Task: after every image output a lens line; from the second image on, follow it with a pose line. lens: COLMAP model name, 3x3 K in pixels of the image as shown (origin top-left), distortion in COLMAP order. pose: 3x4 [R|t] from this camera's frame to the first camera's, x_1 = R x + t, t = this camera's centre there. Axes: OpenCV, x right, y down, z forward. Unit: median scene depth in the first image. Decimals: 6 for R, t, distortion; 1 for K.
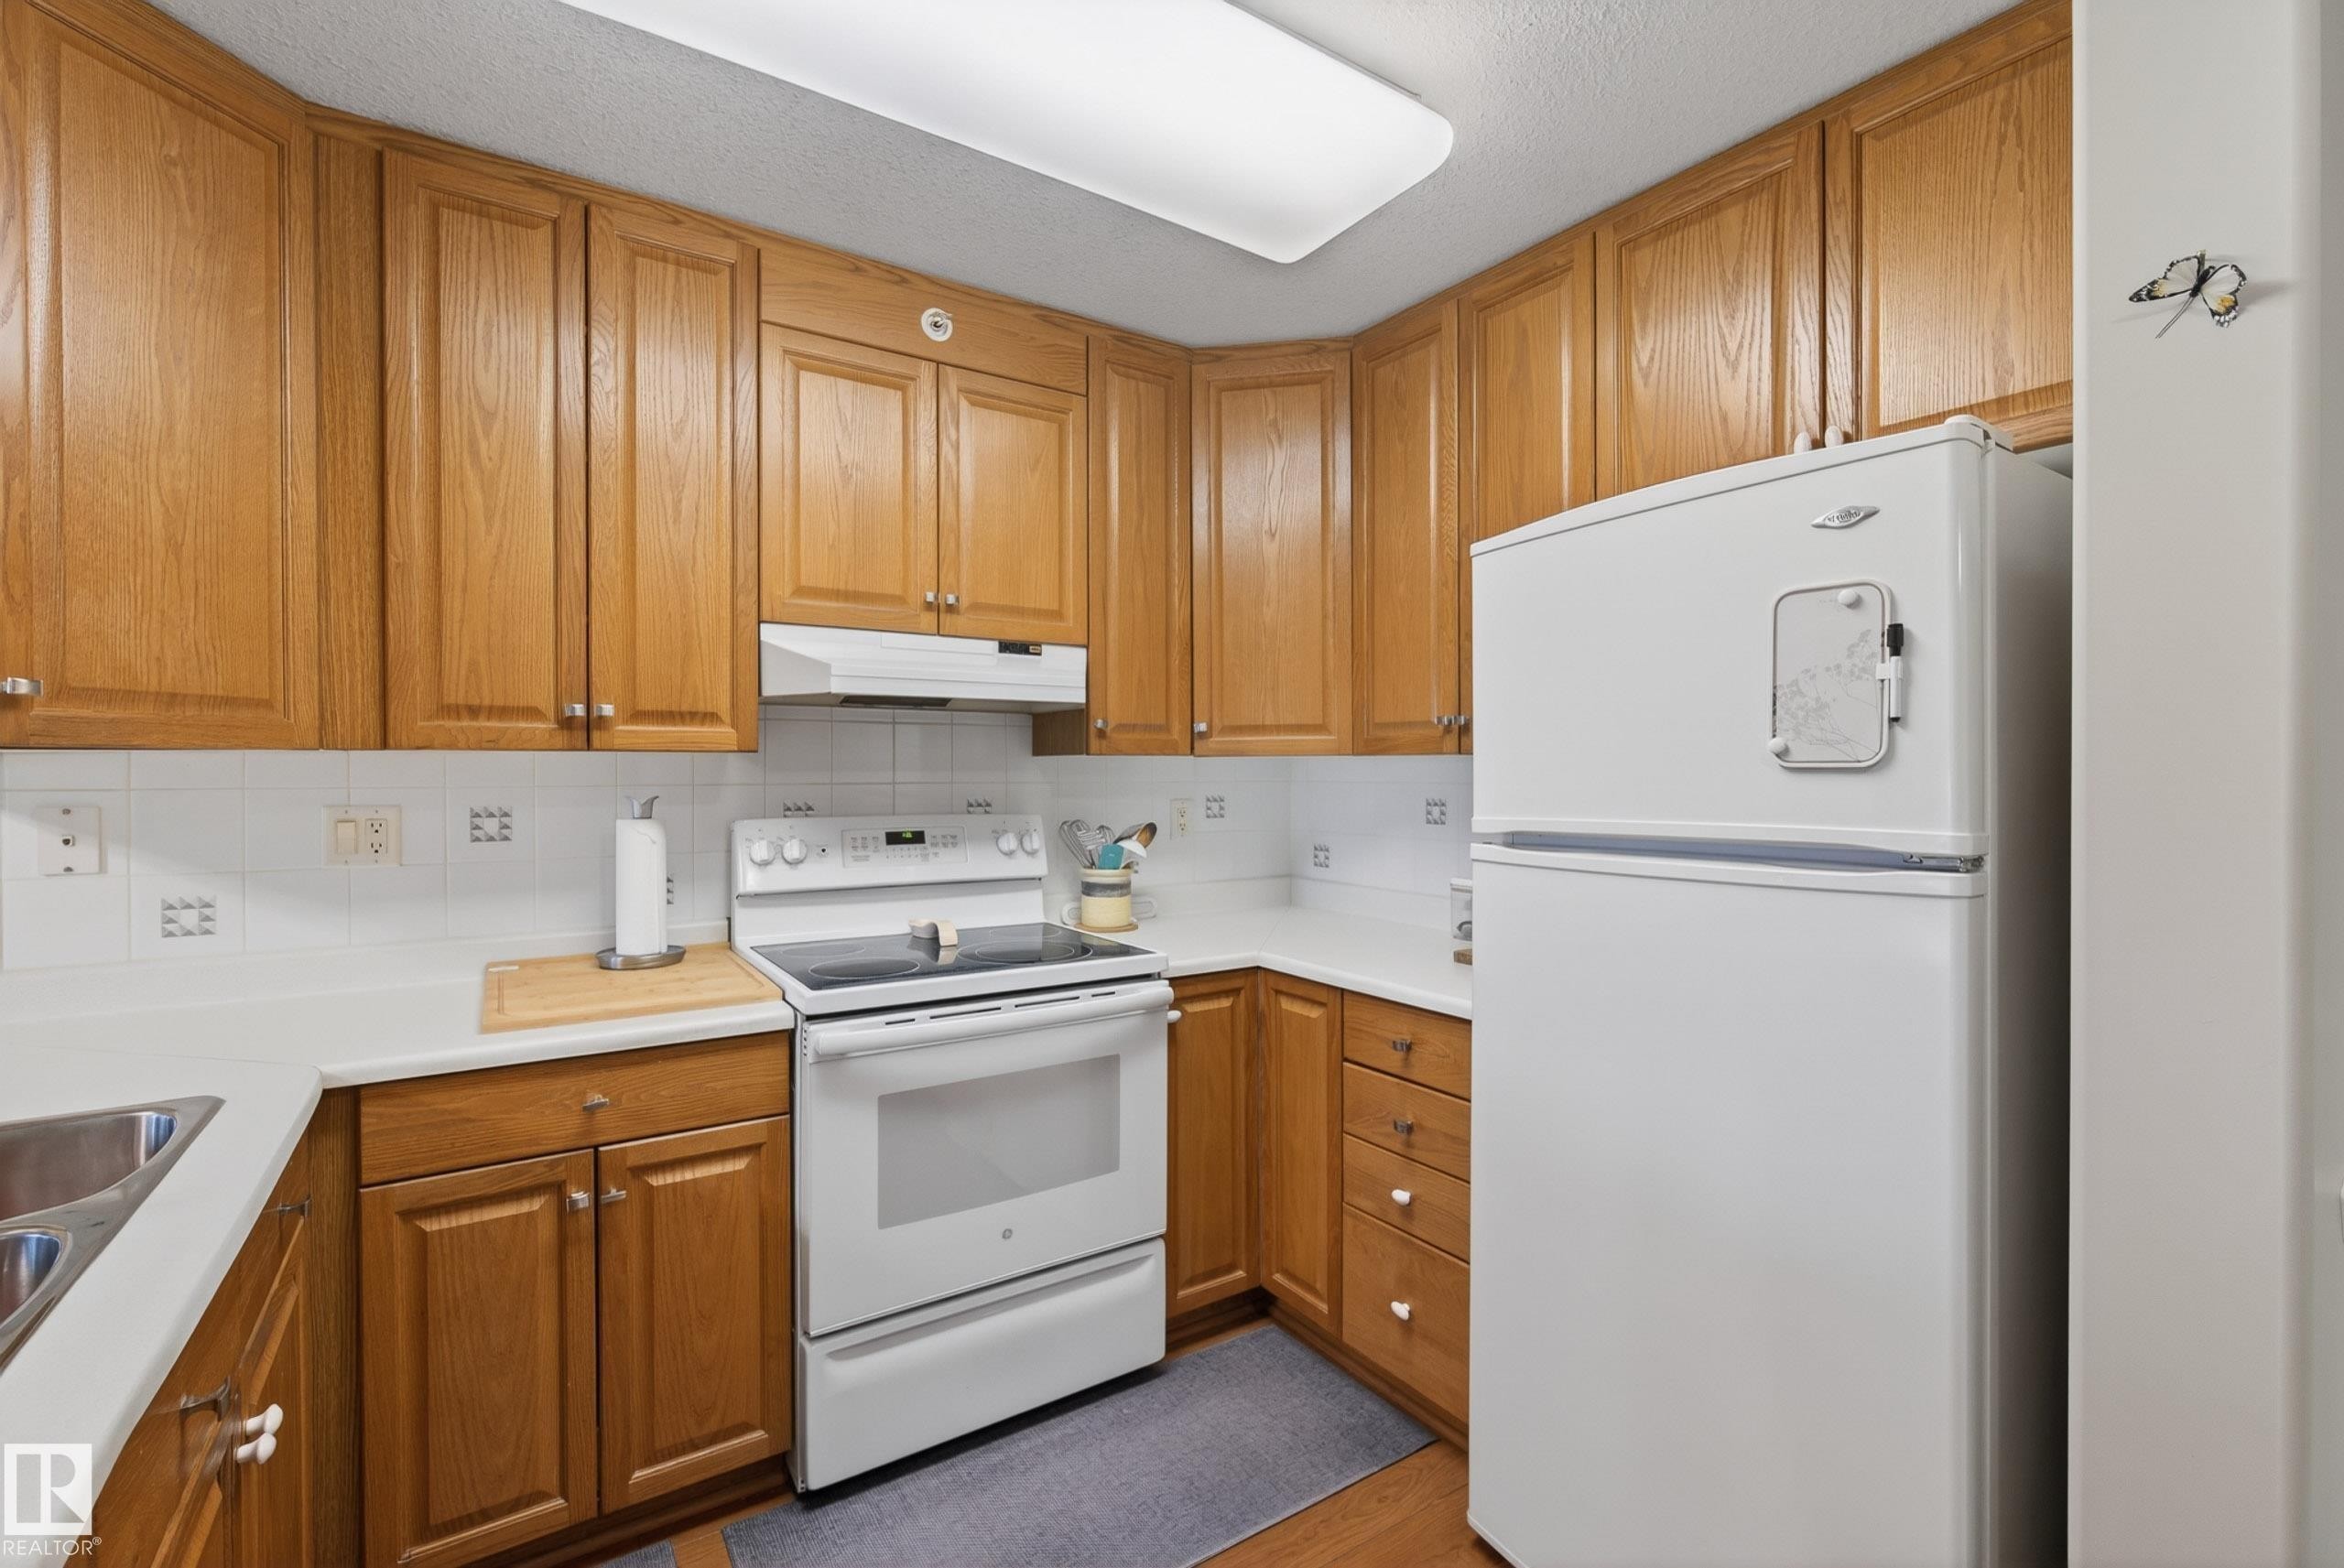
lens RADIAL K [[1014.8, 0, 1173.8], [0, 1014.8, 780.4], [0, 0, 1]] dist [-0.010913, 0.000168]
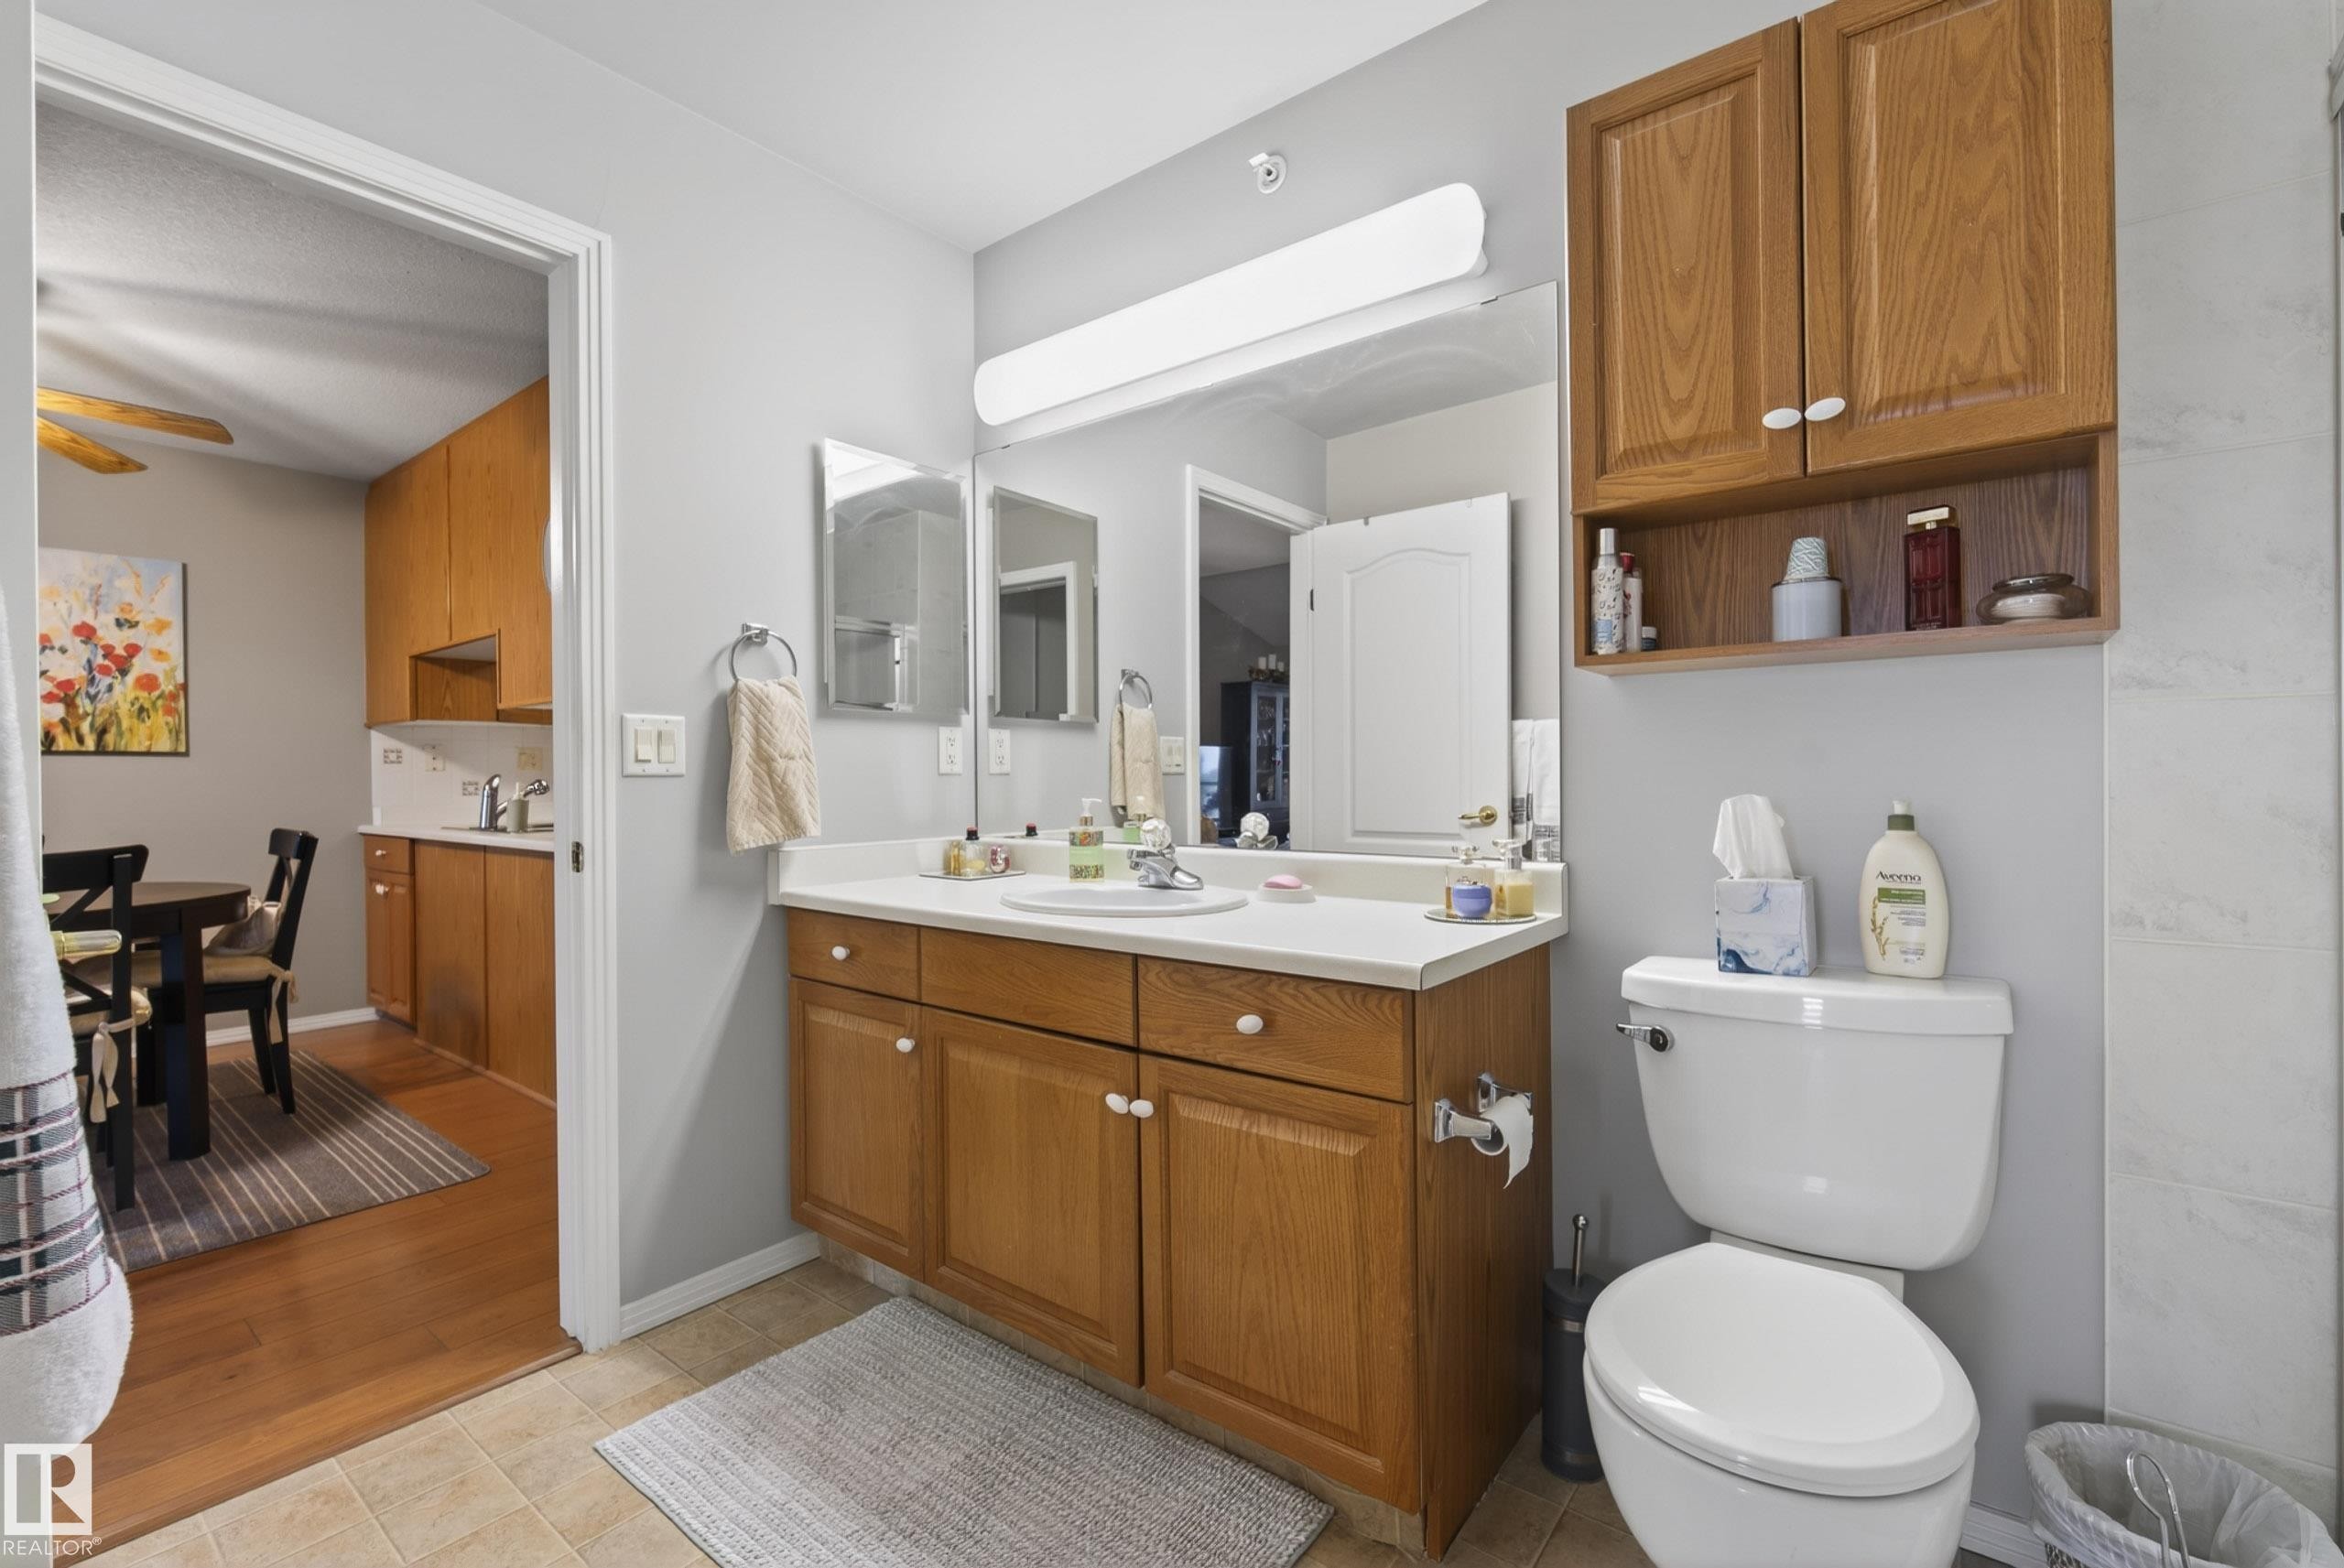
lens RADIAL K [[1018.1, 0, 1173.8], [0, 1018.1, 776.9], [0, 0, 1]] dist [-0.010700, 0.000631]
pose [[0.951413, -0.009412, 0.307773, -0.034172], [0.011583, 0.999919, -0.005229, 0.126857], [-0.307699, 0.008540, 0.951445, -1.896481]]
